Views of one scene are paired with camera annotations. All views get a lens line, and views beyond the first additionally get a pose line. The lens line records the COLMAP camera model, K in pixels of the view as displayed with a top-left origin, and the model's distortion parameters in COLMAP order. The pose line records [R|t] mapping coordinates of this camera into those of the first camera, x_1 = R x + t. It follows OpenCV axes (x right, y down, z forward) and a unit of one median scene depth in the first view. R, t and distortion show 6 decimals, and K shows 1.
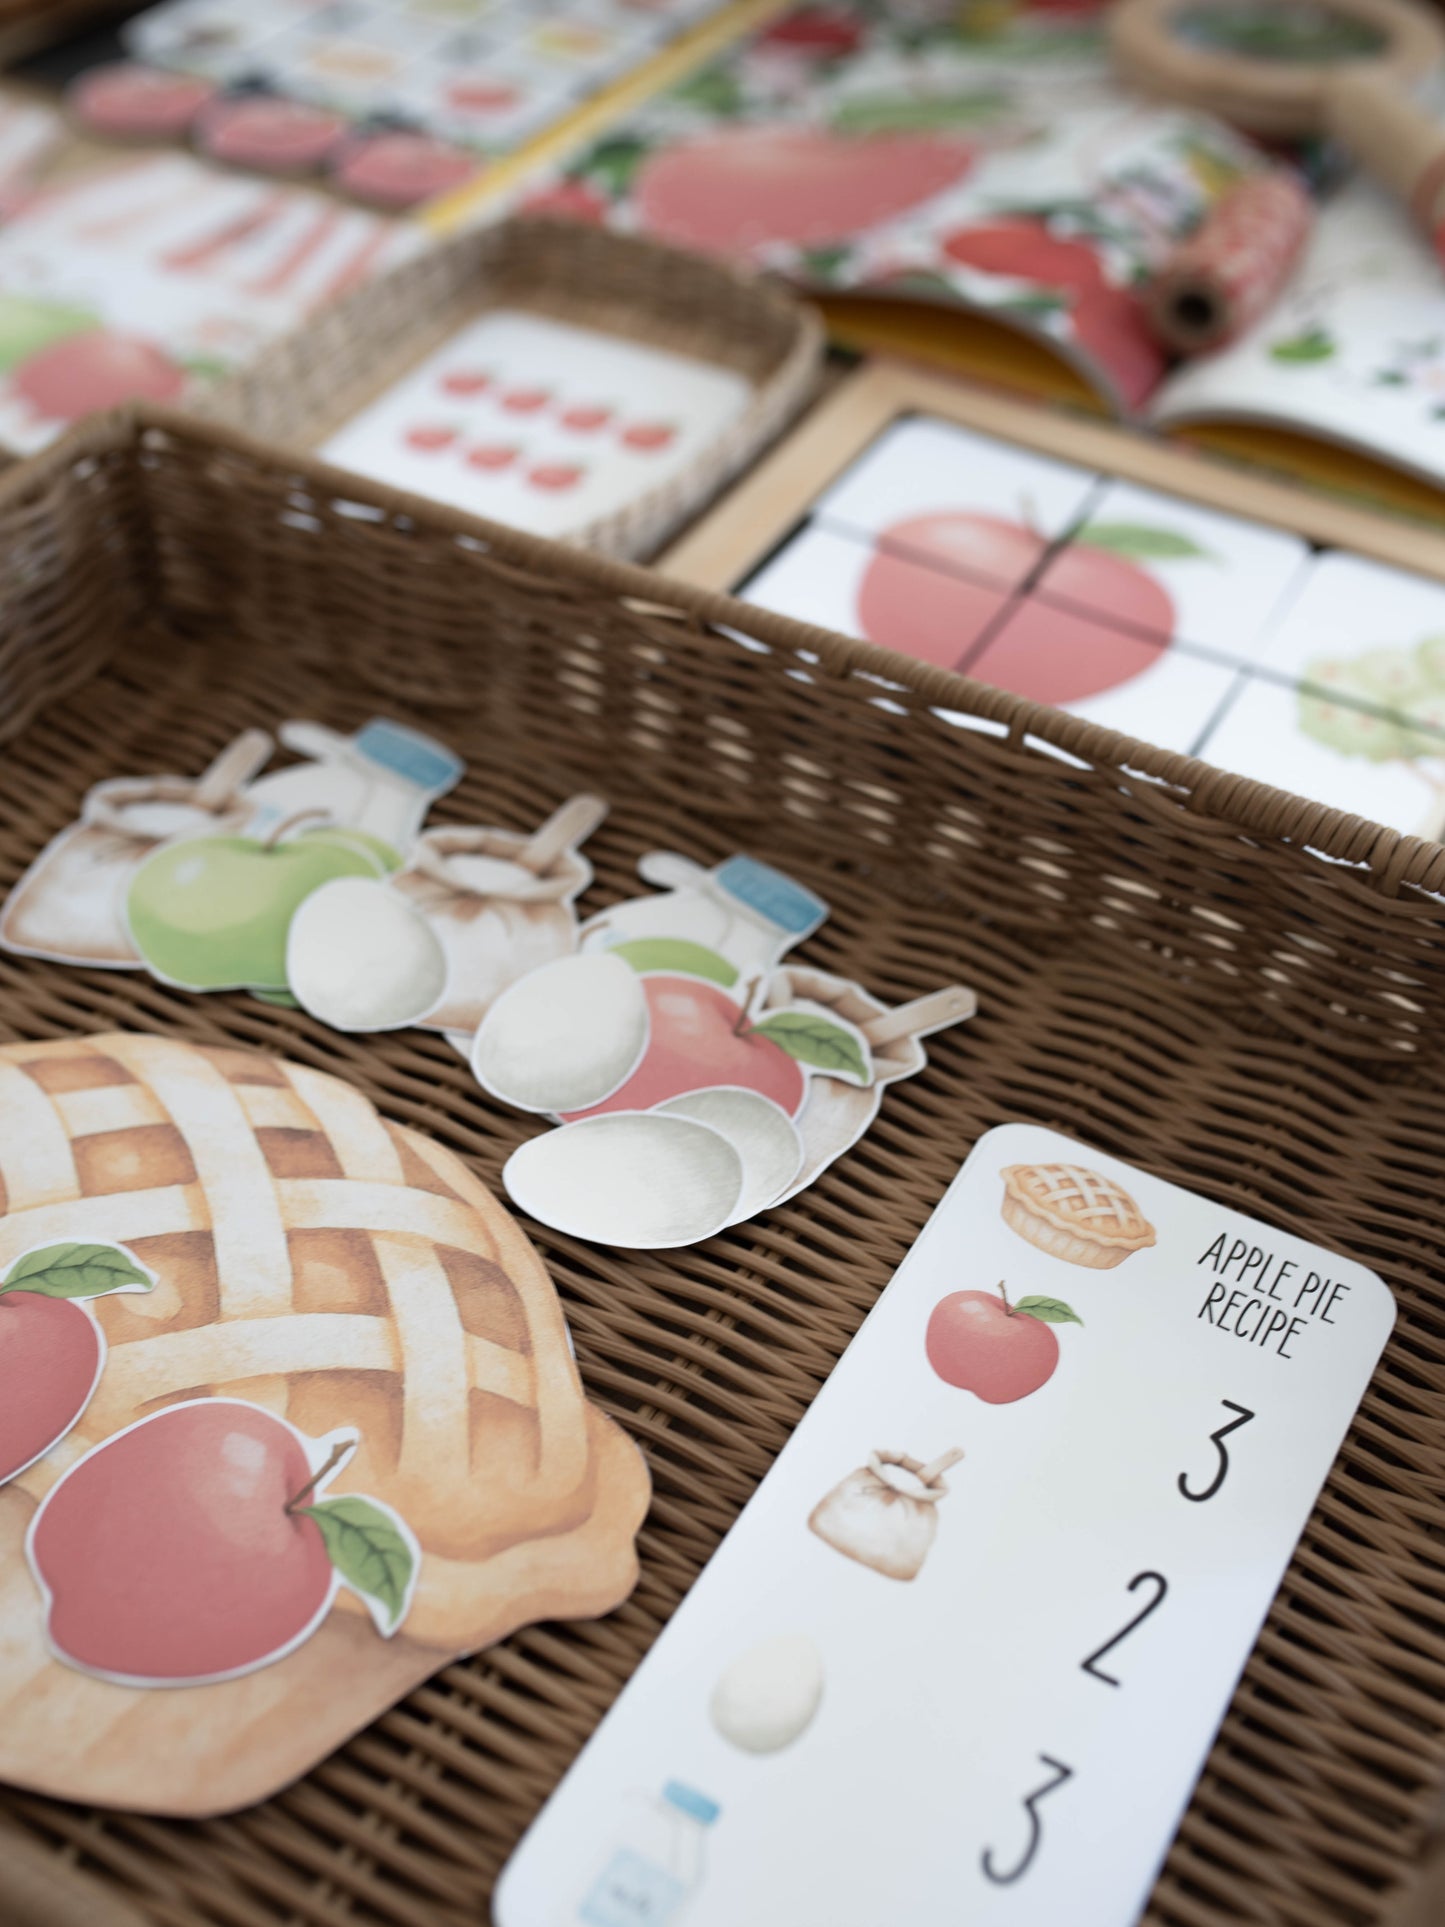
lens RADIAL K [[2130.5, 0, 723.7], [0, 2130.5, 1099.8], [0, 0, 1]] dist [-0.070218, 0.087298]
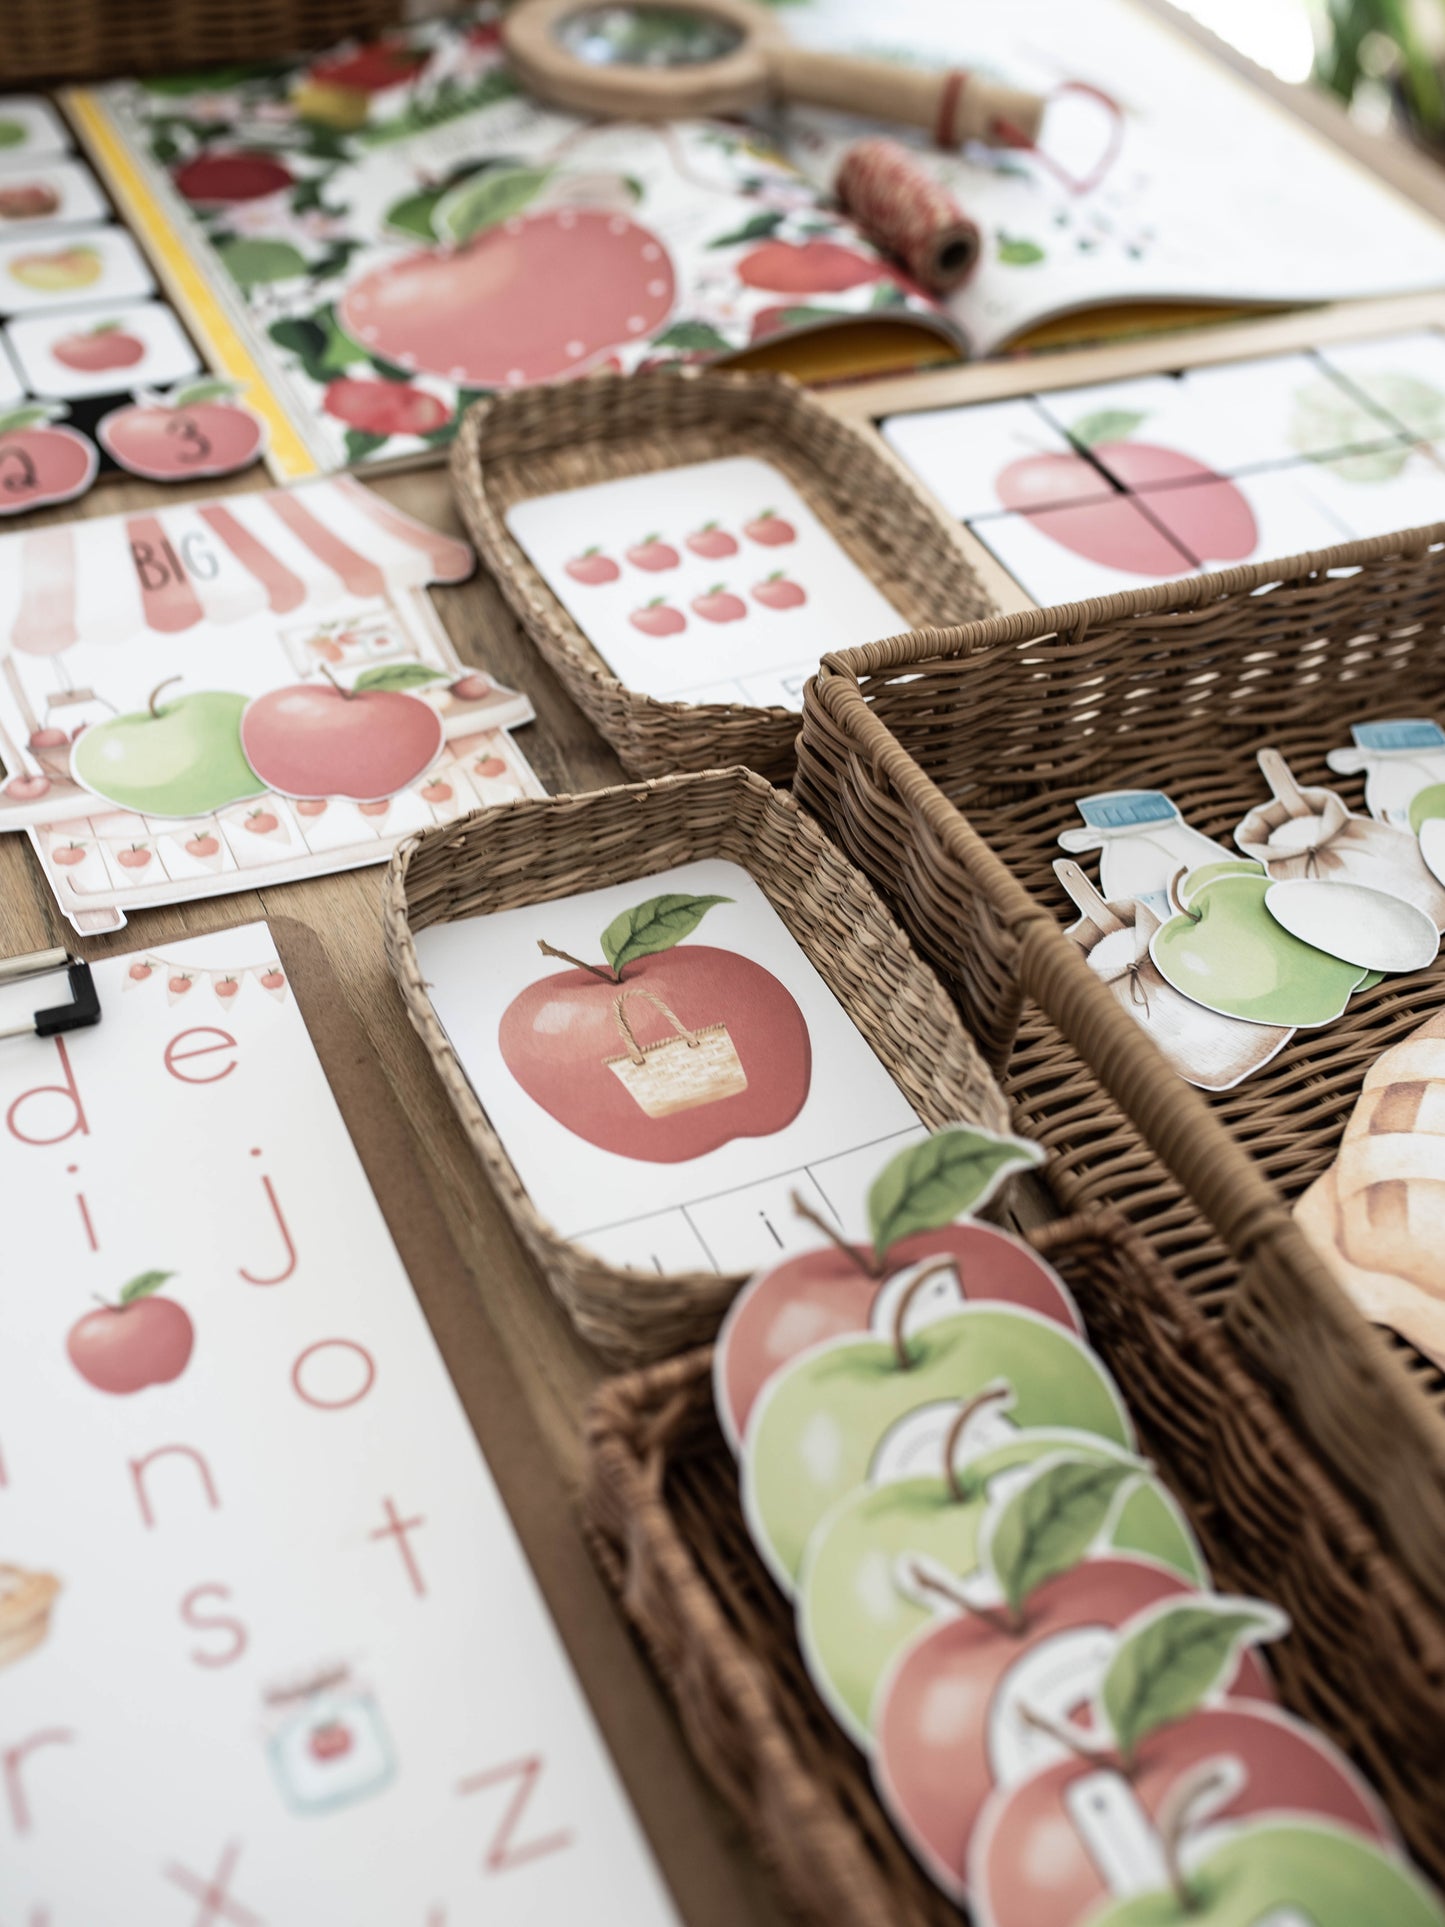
lens RADIAL K [[2117.8, 0, 723.9], [0, 2117.8, 1049.4], [0, 0, 1]] dist [-0.078830, 0.092377]
pose [[0.575033, -0.573526, 0.583442, -1.178068], [0.553420, 0.797905, 0.238900, -0.523135], [-0.602547, 0.185513, 0.776223, 0.304978]]
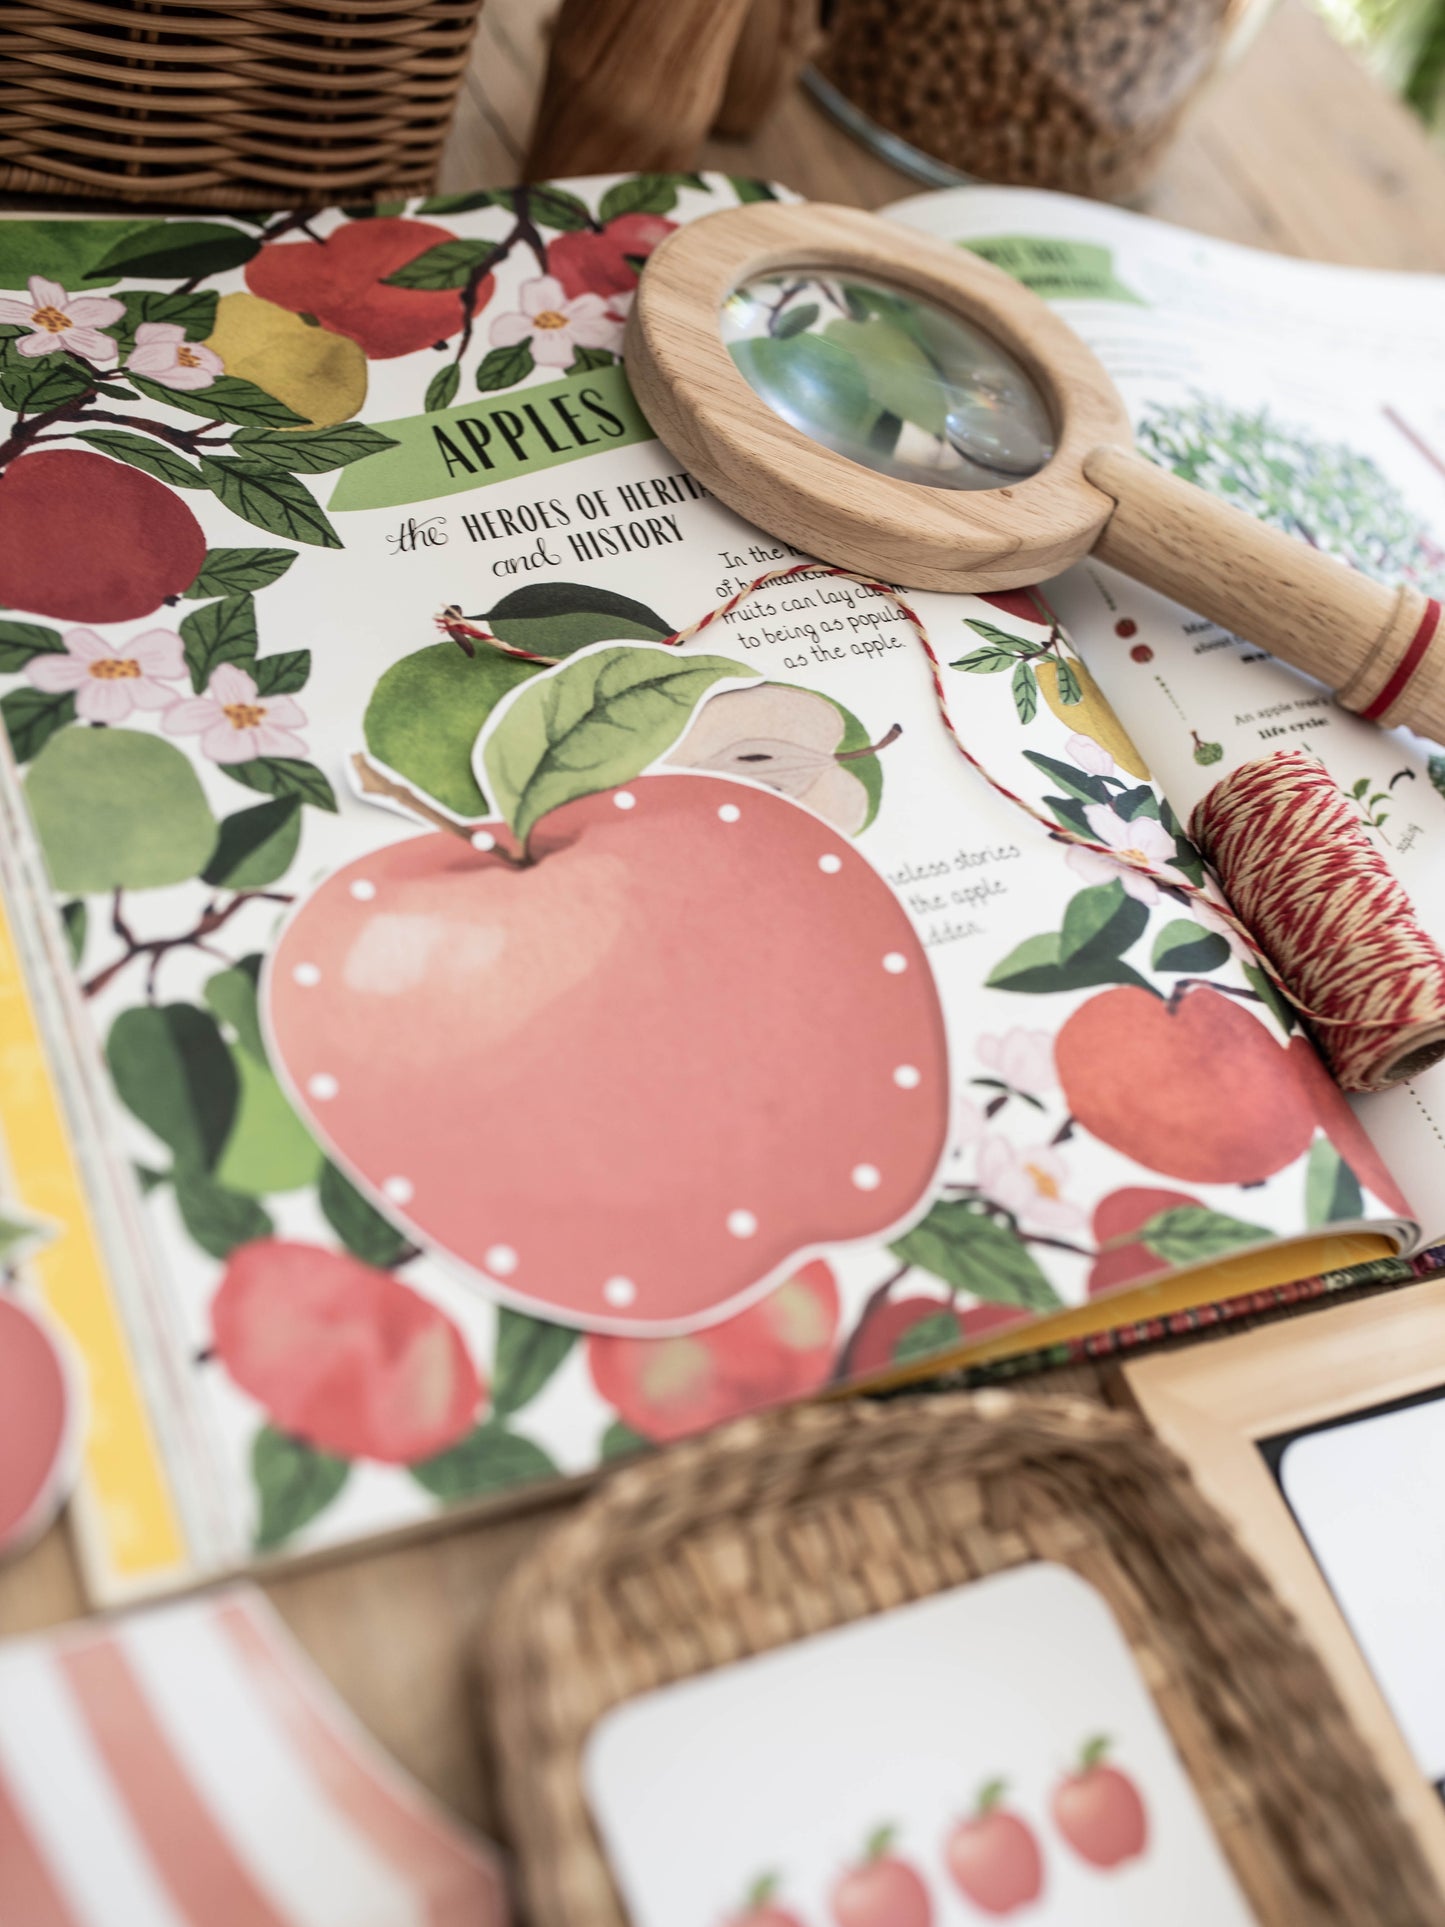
lens RADIAL K [[2117.8, 0, 723.9], [0, 2117.8, 1049.4], [0, 0, 1]] dist [-0.078830, 0.092377]
pose [[0.580984, -0.535806, 0.612674, -0.441892], [0.341179, 0.843746, 0.414354, -1.023846], [-0.738955, -0.031701, 0.673009, 1.005912]]
